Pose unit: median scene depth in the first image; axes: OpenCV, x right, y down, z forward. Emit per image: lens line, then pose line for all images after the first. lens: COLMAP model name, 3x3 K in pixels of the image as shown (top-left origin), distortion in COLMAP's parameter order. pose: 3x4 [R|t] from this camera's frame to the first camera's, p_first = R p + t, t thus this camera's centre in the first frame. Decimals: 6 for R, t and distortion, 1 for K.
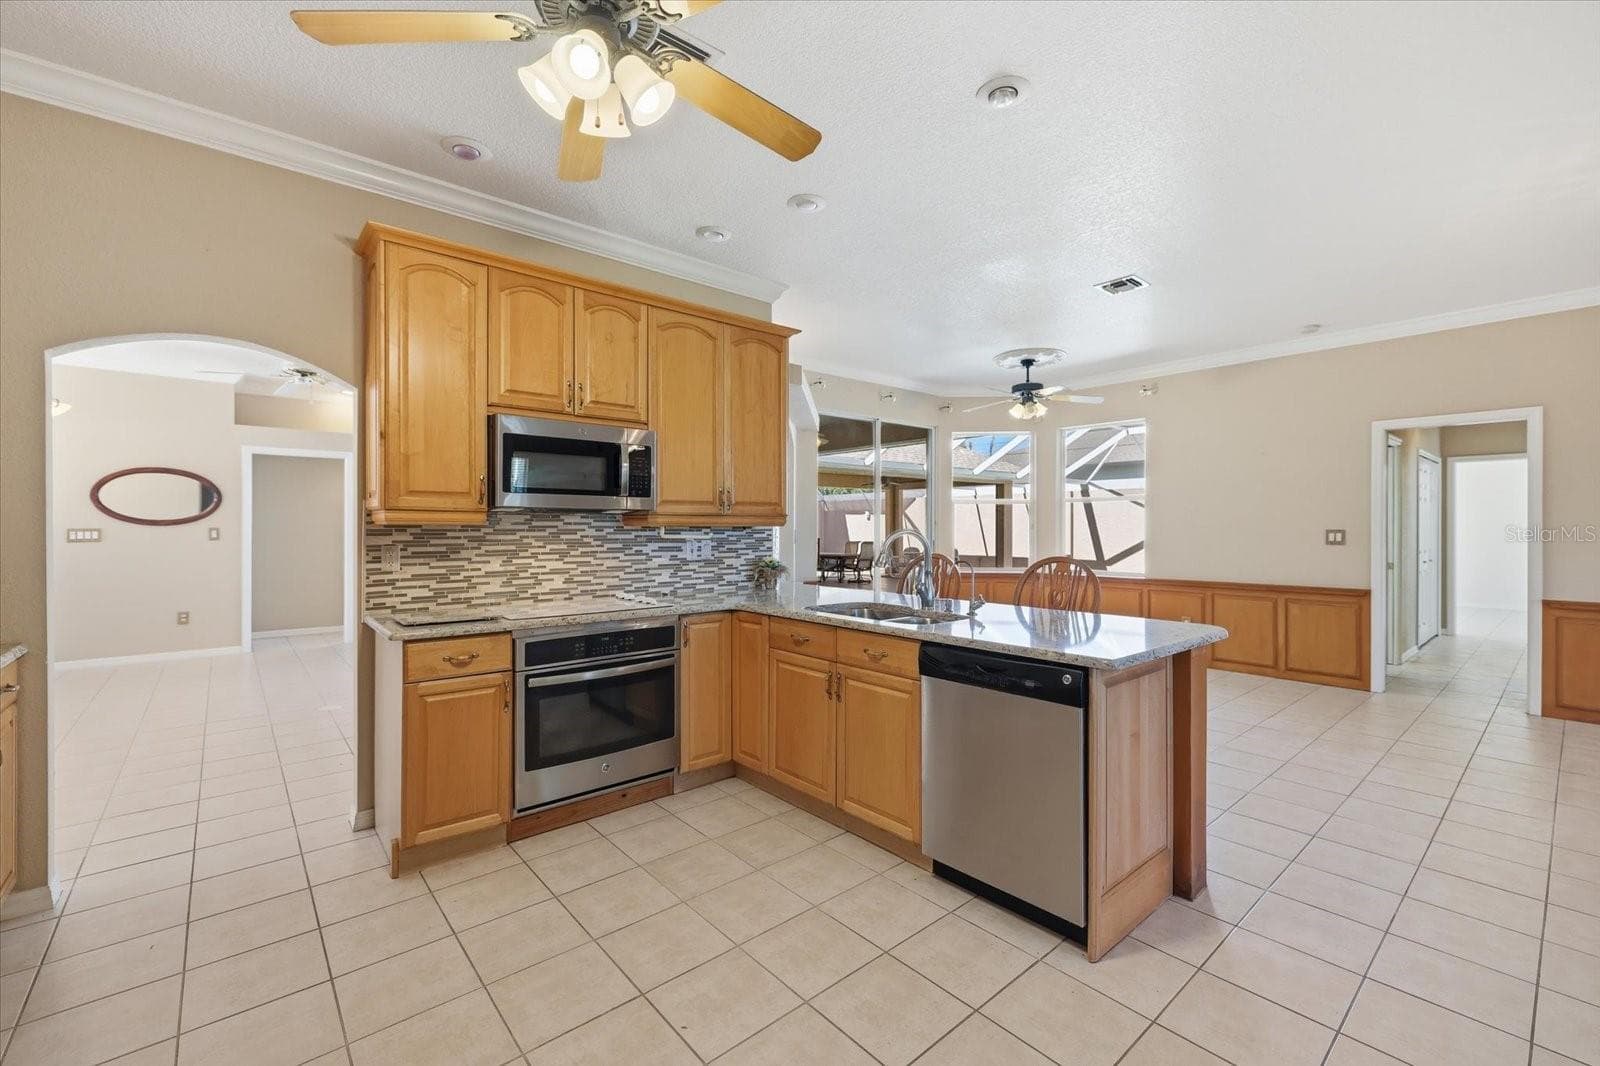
lens RADIAL K [[670.2, 0, 786.9], [0, 670.2, 525.3], [0, 0, 1]] dist [0.006320, 0.000586]
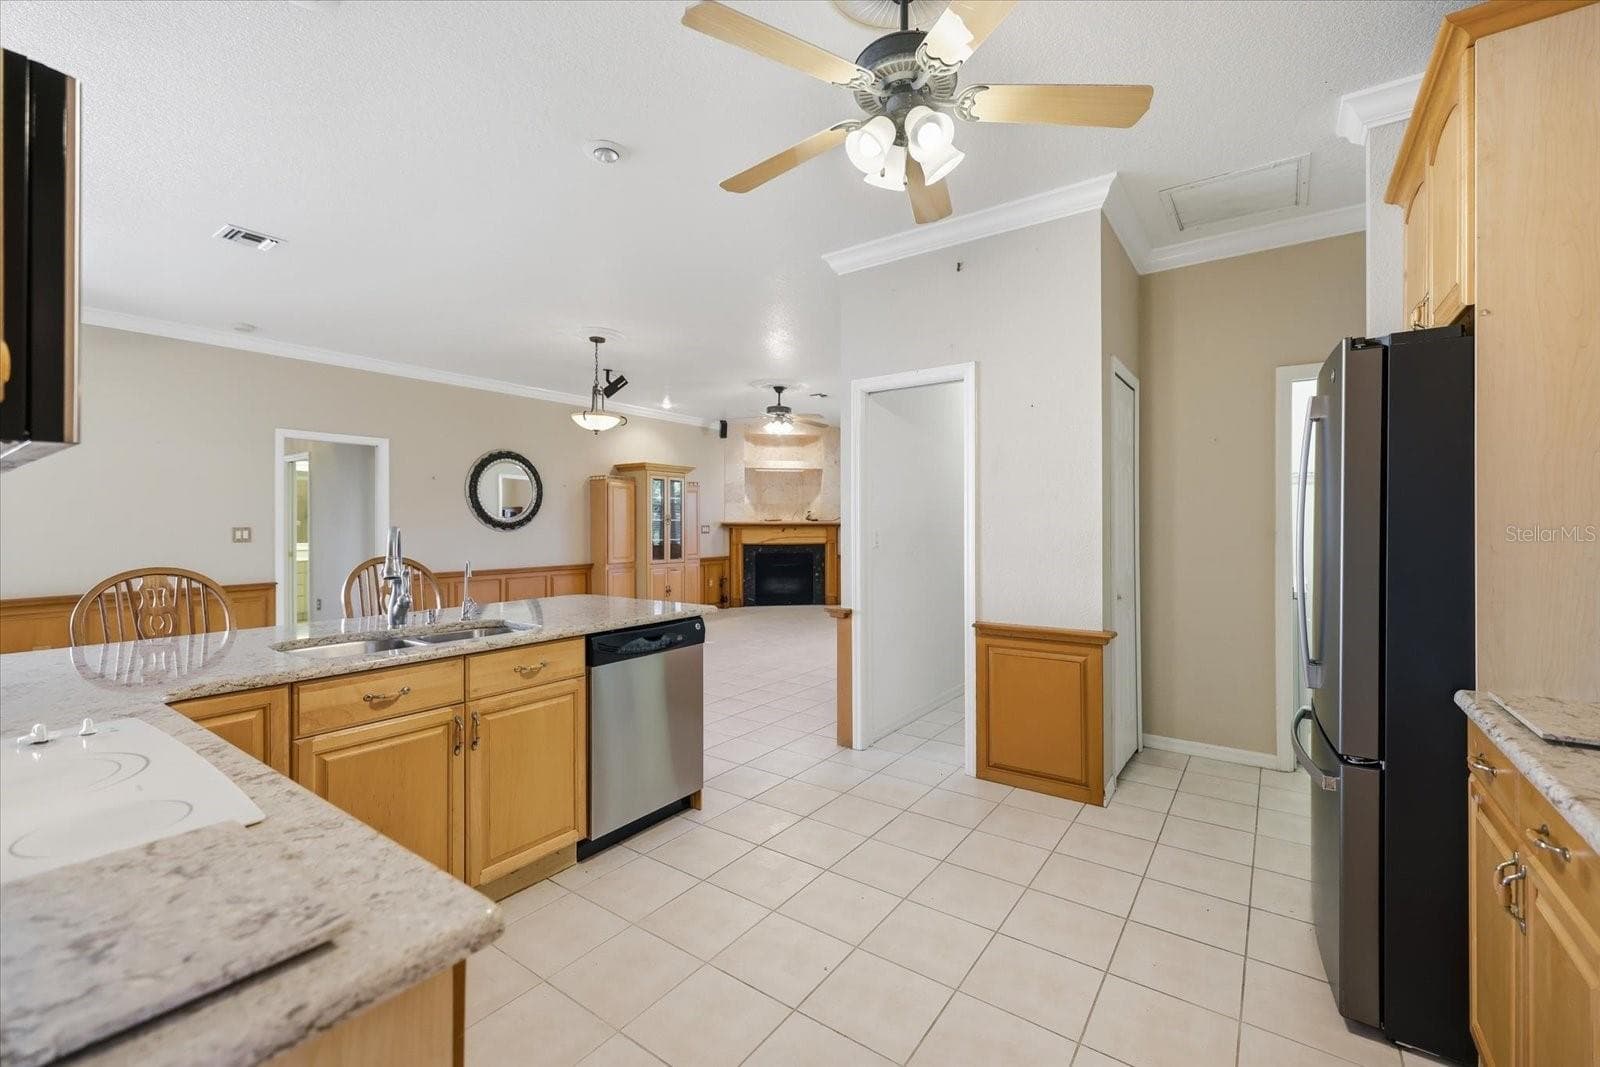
lens RADIAL K [[670.2, 0, 804.2], [0, 670.2, 527.2], [0, 0, 1]] dist [0.006320, 0.000586]
pose [[-0.240823, -0.003393, 0.970563, -0.588013], [0.001912, 0.999990, 0.003970, 0.006057], [-0.970567, 0.002812, -0.240814, 0.648505]]
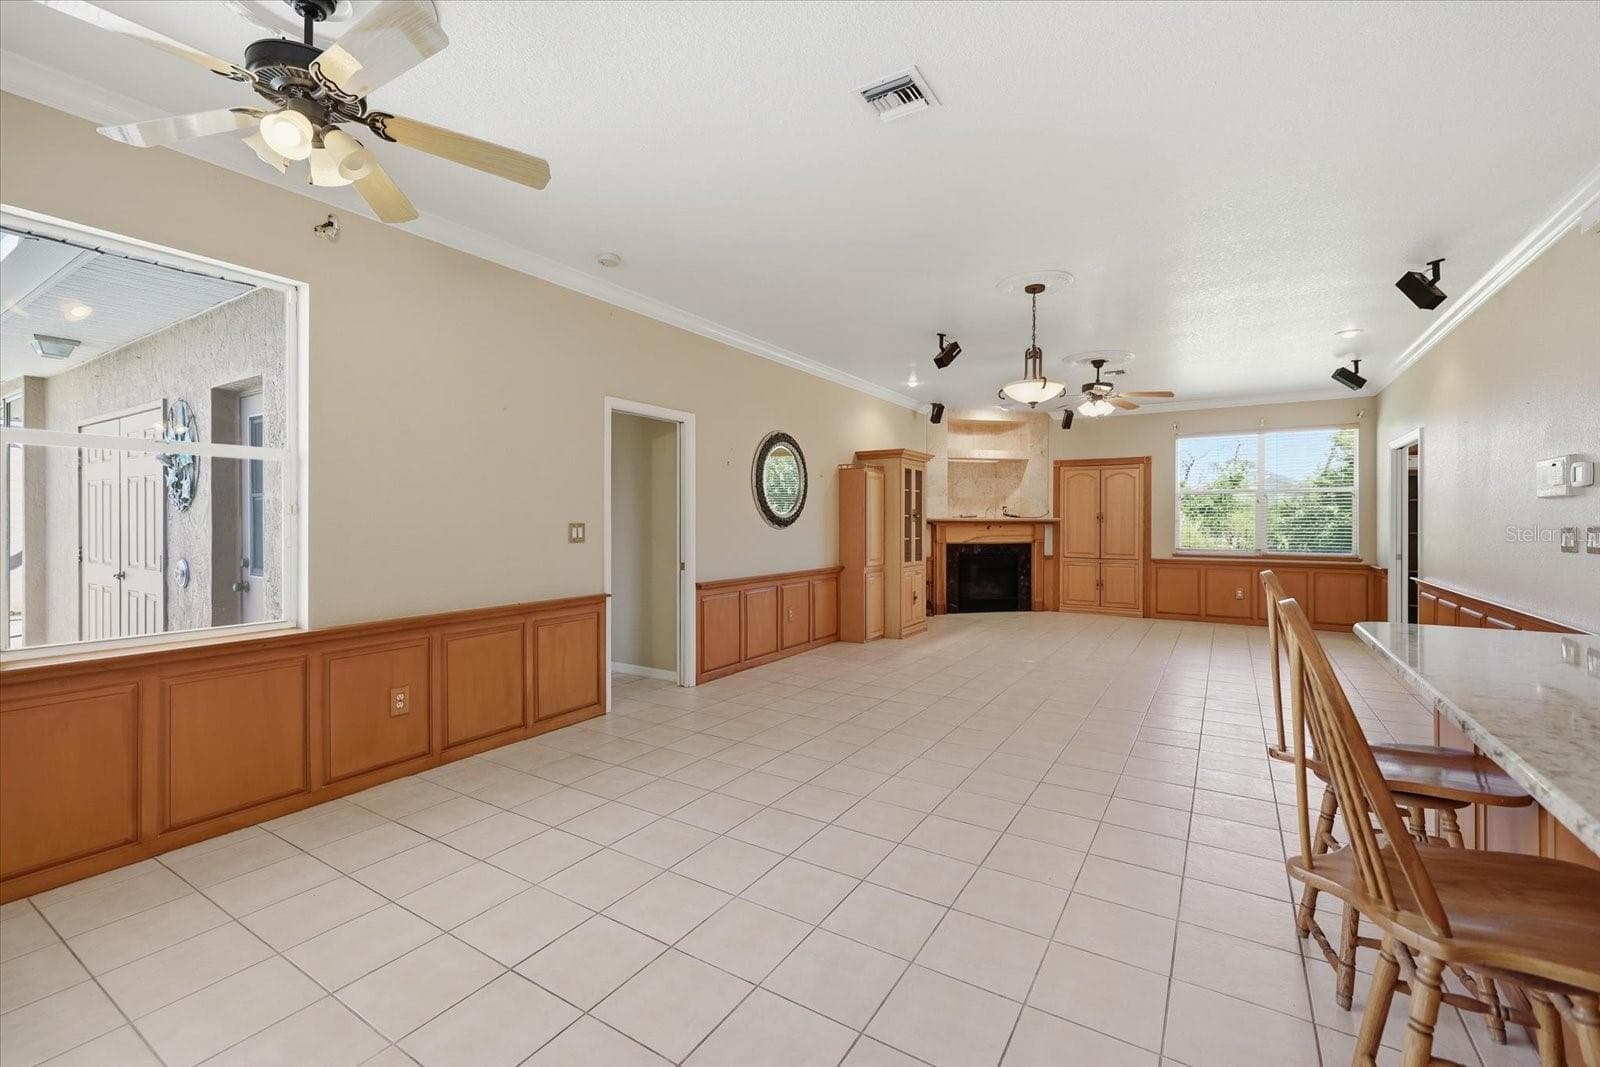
lens RADIAL K [[670.2, 0, 786.9], [0, 670.2, 521.6], [0, 0, 1]] dist [0.006320, 0.000586]
pose [[-0.286395, -0.003199, 0.958106, -0.007685], [-0.003201, 0.999992, 0.002382, 0.003287], [-0.958106, -0.002385, -0.286403, 1.530399]]
